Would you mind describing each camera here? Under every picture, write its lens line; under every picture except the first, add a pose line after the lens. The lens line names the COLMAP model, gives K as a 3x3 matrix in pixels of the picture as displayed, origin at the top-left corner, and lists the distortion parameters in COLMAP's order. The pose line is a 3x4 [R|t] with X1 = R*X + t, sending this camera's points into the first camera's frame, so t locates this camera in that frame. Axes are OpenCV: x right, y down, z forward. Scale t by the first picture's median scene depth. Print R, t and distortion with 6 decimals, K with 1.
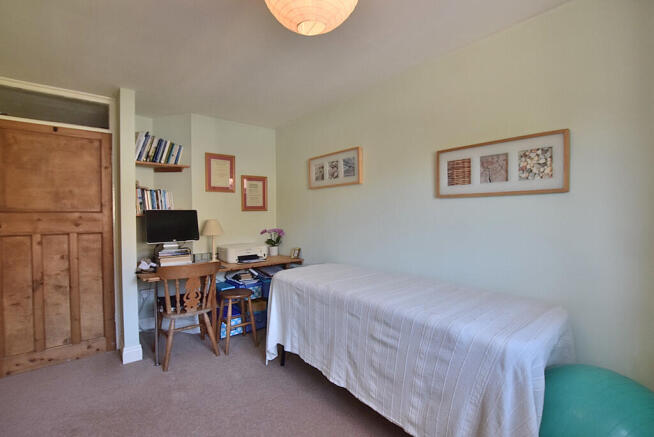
lens RADIAL K [[293.0, 0, 325.0], [0, 293.0, 220.5], [0, 0, 1]] dist [-0.019111, -0.000039]
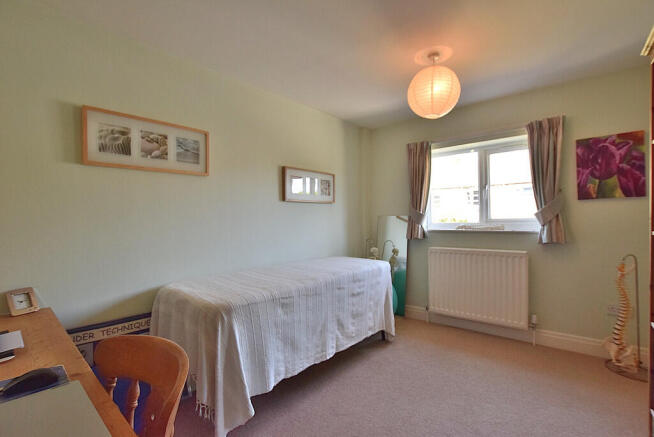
lens RADIAL K [[293.0, 0, 325.3], [0, 293.0, 215.5], [0, 0, 1]] dist [-0.019111, -0.000039]
pose [[-0.155195, 0.014905, 0.987771, -1.021130], [0.035199, 0.999335, -0.009549, 0.008554], [-0.987257, 0.033286, -0.155617, 1.086245]]
